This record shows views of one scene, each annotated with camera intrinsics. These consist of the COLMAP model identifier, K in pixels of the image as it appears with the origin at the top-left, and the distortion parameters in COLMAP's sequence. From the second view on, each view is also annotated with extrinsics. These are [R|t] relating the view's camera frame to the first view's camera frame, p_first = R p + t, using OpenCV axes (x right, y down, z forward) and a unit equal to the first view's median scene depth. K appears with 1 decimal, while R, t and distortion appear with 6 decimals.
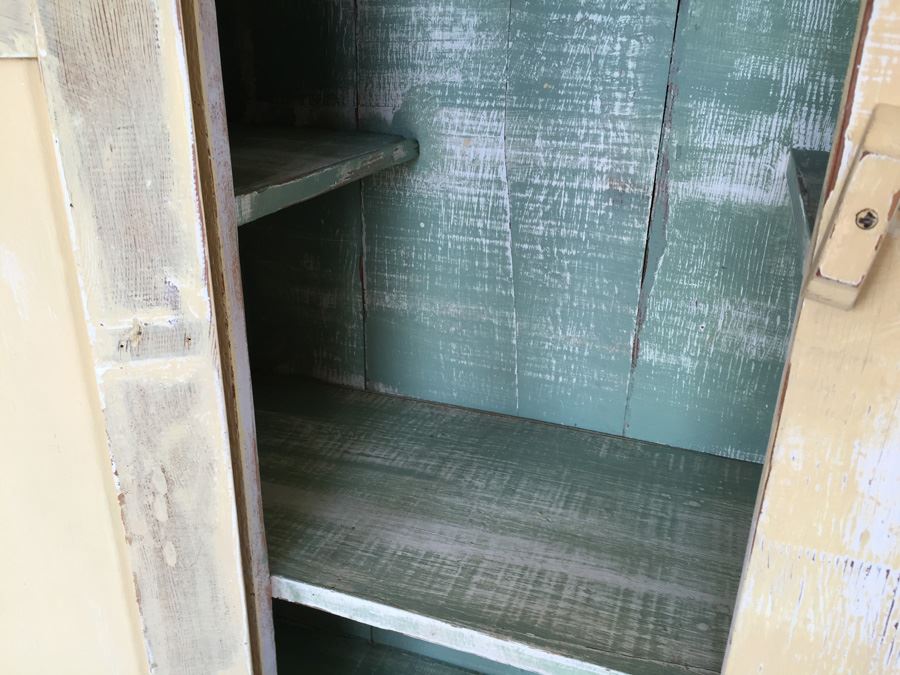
lens RADIAL K [[767.1, 0, 448.5], [0, 767.1, 334.4], [0, 0, 1]] dist [0.087957, -0.124850]
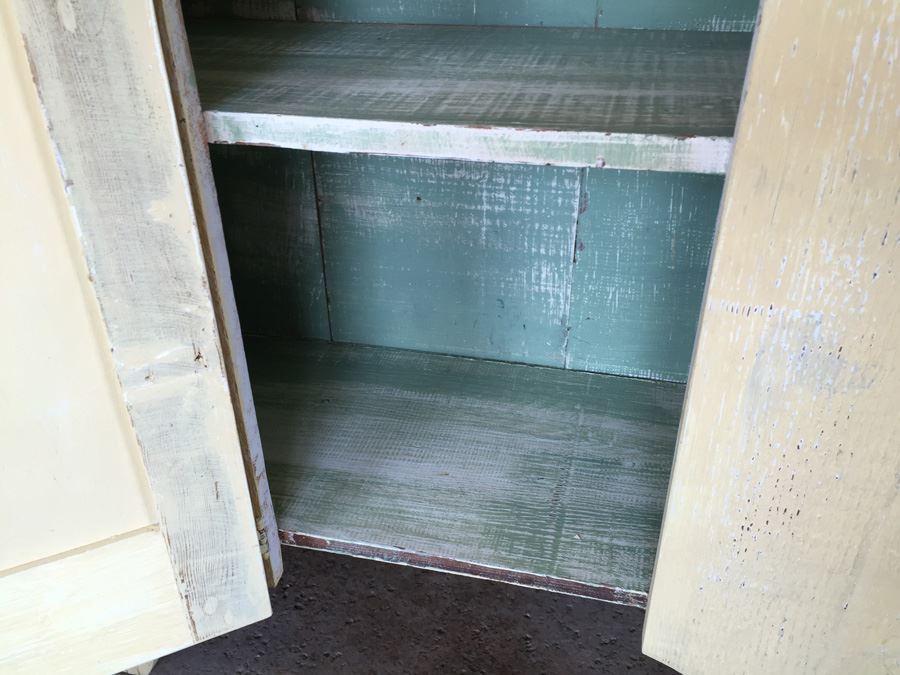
lens RADIAL K [[767.1, 0, 449.1], [0, 767.1, 330.3], [0, 0, 1]] dist [0.087957, -0.124850]
pose [[0.994070, -0.077236, 0.076542, -0.075997], [0.065552, 0.987275, 0.144883, 0.712597], [-0.086759, -0.139006, 0.986484, 0.185289]]
